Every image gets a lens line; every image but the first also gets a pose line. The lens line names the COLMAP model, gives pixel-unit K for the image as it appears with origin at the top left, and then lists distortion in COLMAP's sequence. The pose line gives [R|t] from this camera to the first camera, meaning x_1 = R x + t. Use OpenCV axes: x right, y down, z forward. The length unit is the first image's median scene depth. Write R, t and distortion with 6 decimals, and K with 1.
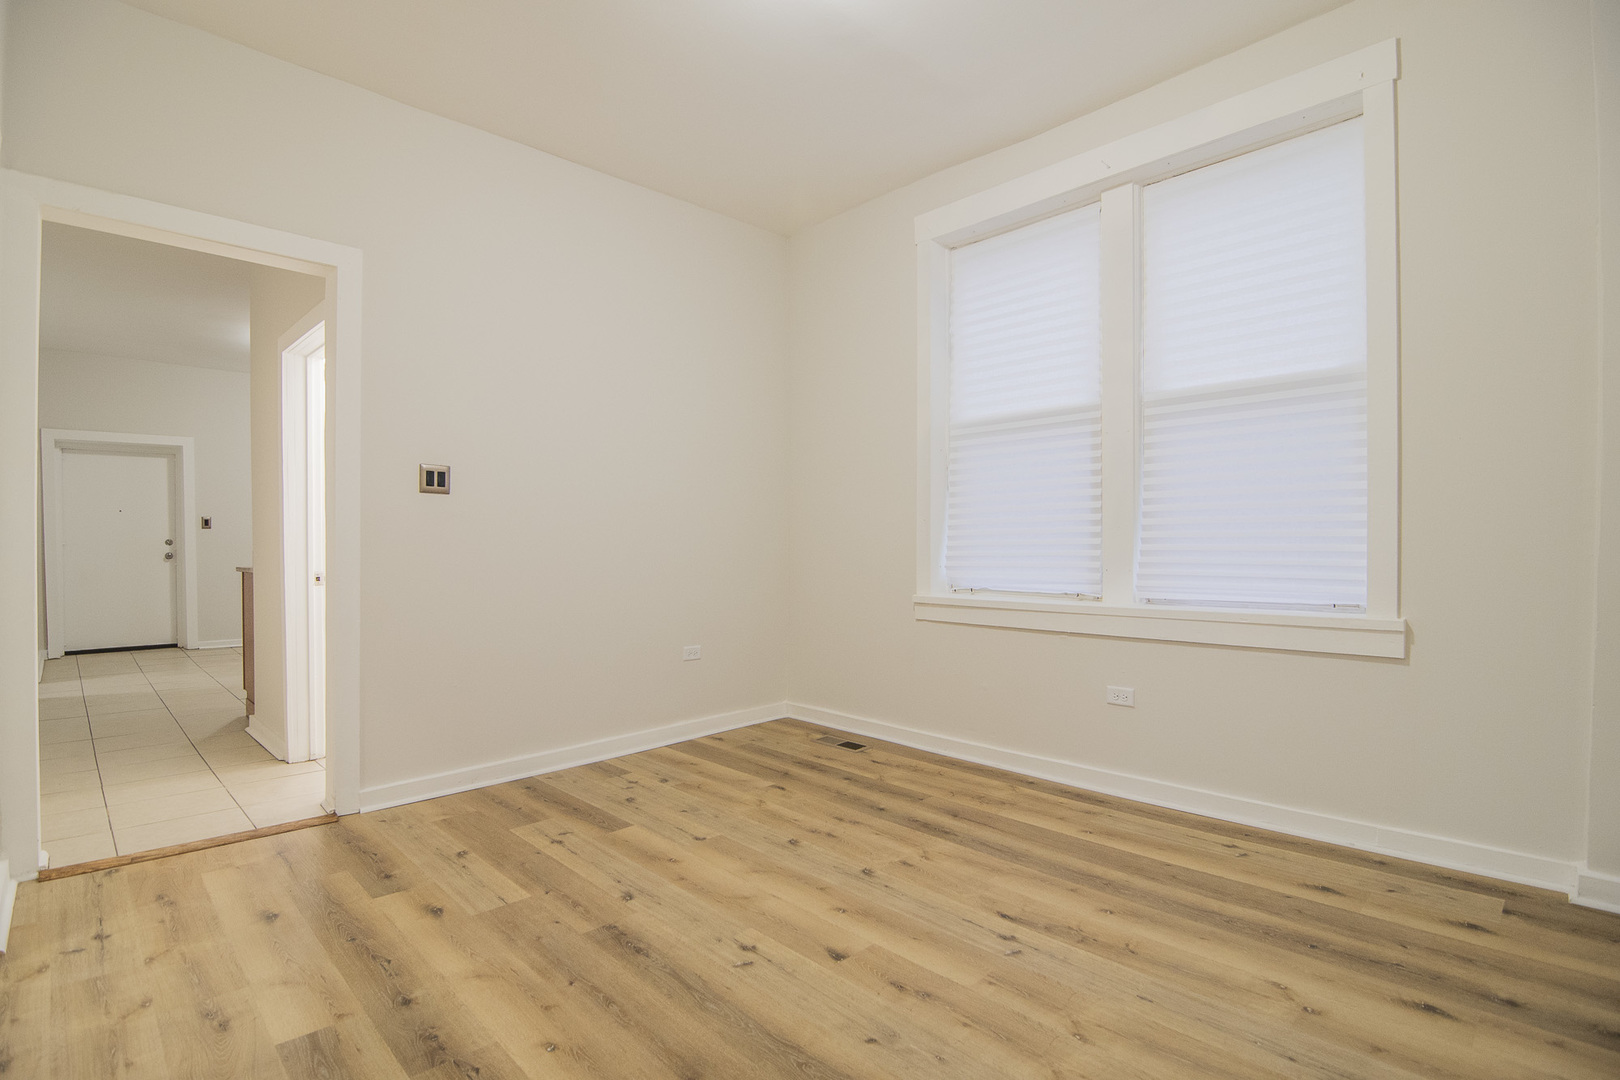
lens RADIAL K [[777.3, 0, 812.6], [0, 777.3, 546.5], [0, 0, 1]] dist [-0.001993, -0.012706]
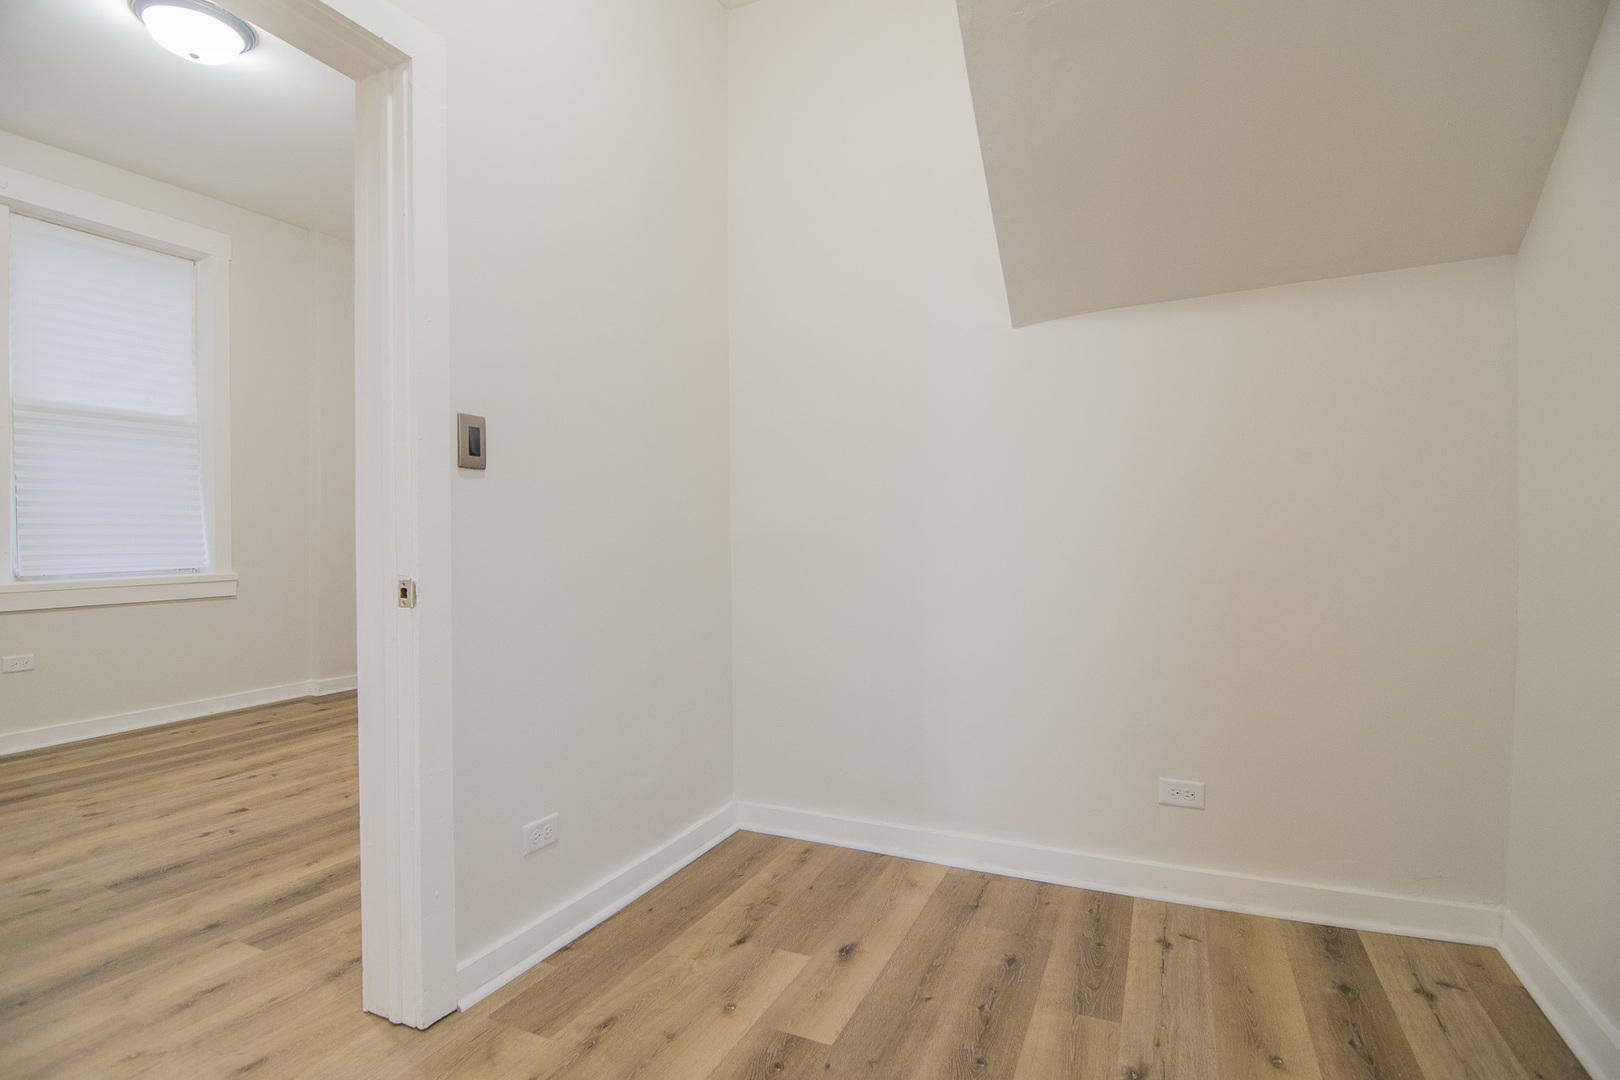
lens RADIAL K [[791.3, 0, 786.3], [0, 791.3, 540.8], [0, 0, 1]] dist [-0.003768, -0.001003]
pose [[-0.327916, -0.009321, 0.944661, -1.455773], [0.000350, 0.999950, 0.009987, 0.004141], [-0.944707, 0.003605, -0.327897, 0.439720]]
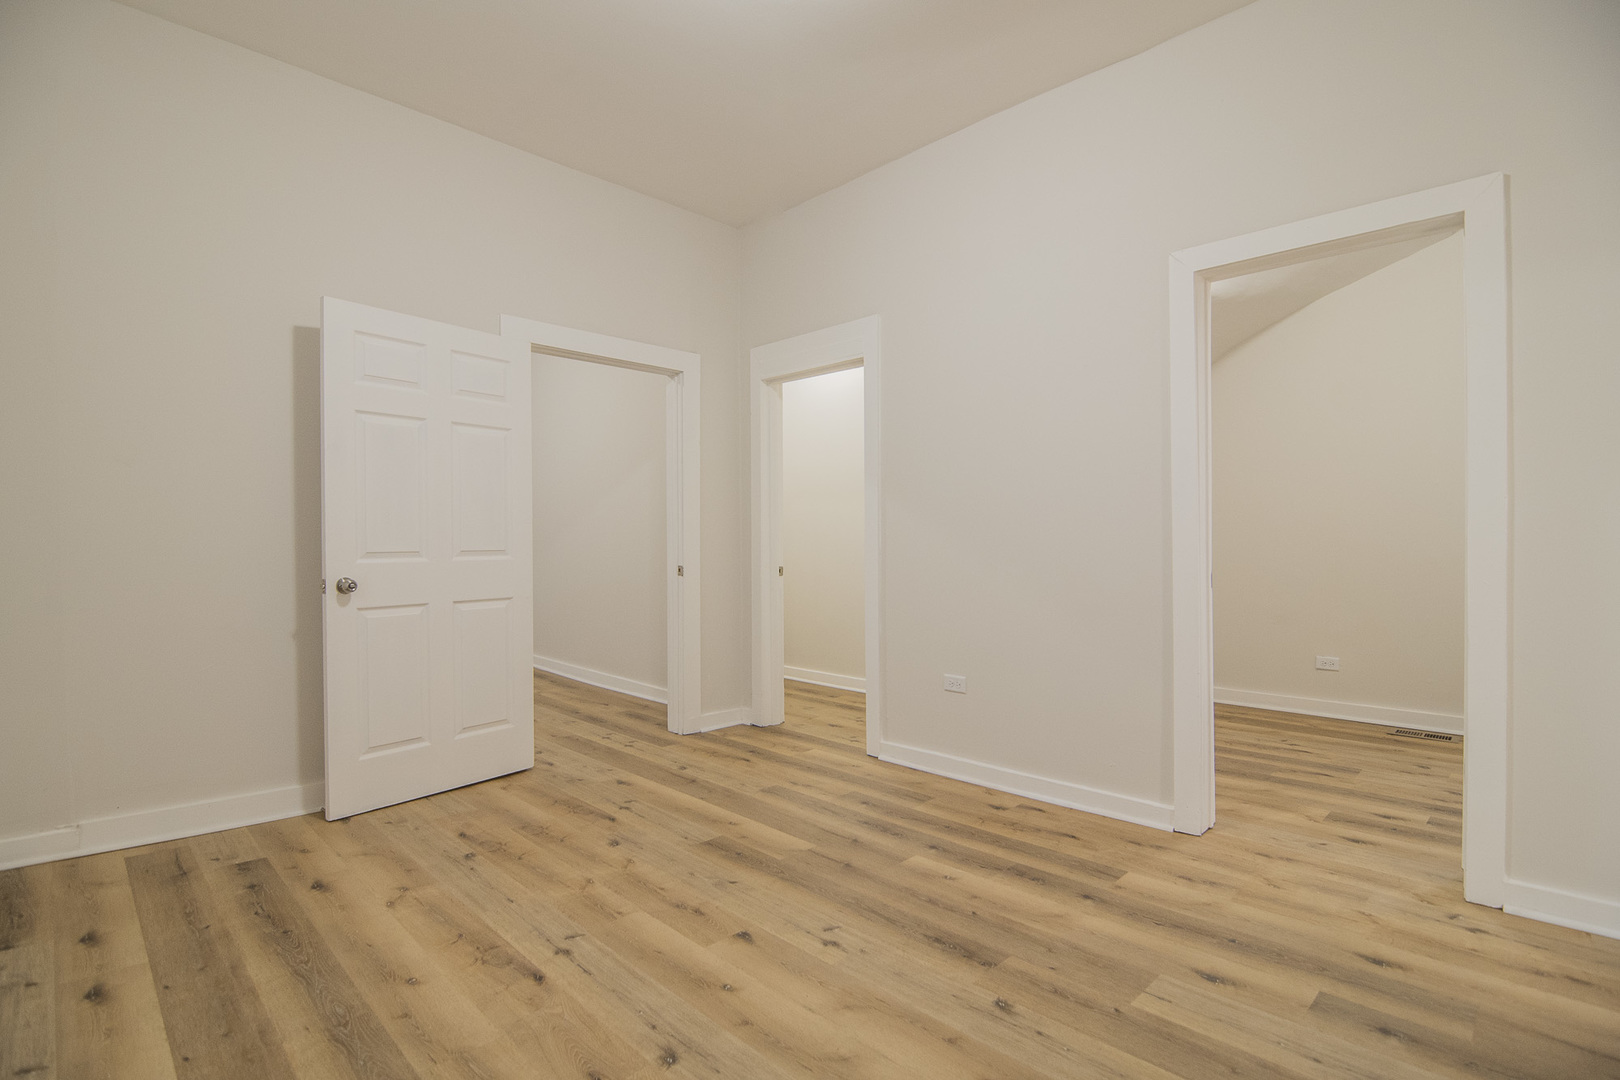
lens RADIAL K [[777.3, 0, 812.6], [0, 777.3, 546.5], [0, 0, 1]] dist [-0.001993, -0.012706]
pose [[-0.999973, 0.004379, -0.005835, -0.048454], [0.004334, 0.999960, 0.007815, -0.004616], [0.005869, 0.007790, -0.999952, 1.743546]]
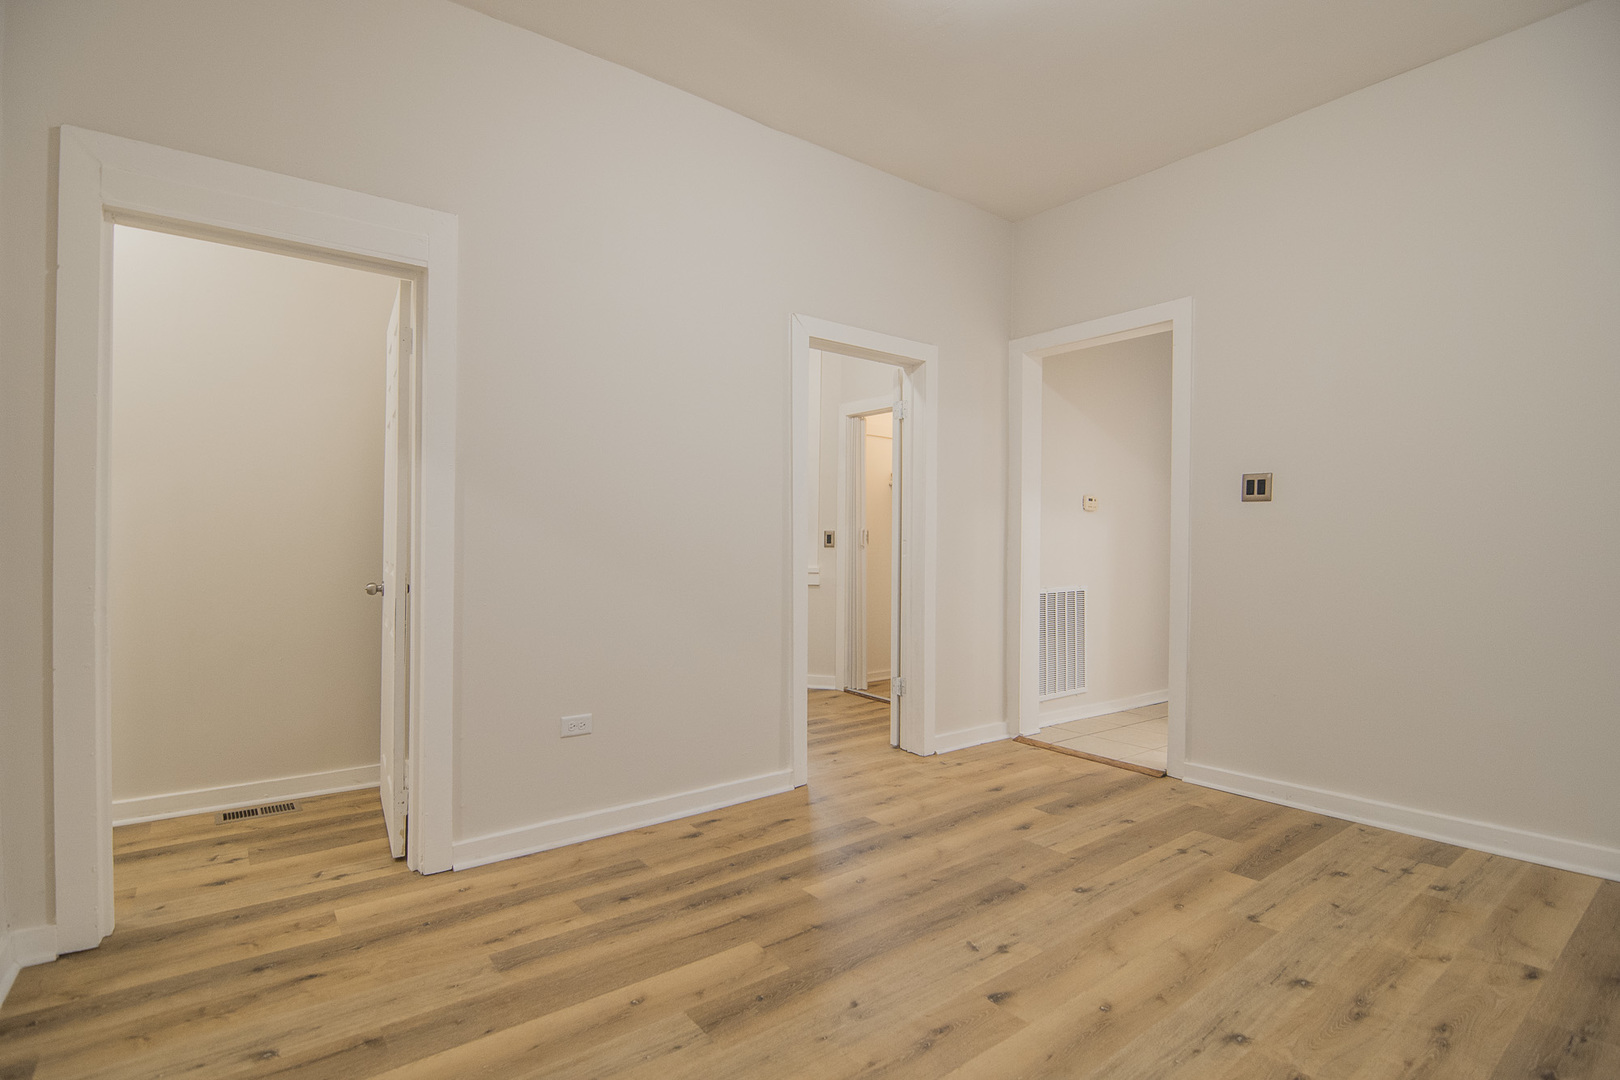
lens RADIAL K [[777.3, 0, 812.6], [0, 777.3, 546.5], [0, 0, 1]] dist [-0.001993, -0.012706]
pose [[-0.117579, 0.003122, -0.993059, 0.837239], [-0.004144, 0.999985, 0.003634, -0.014185], [0.993055, 0.004542, -0.117564, 0.756287]]
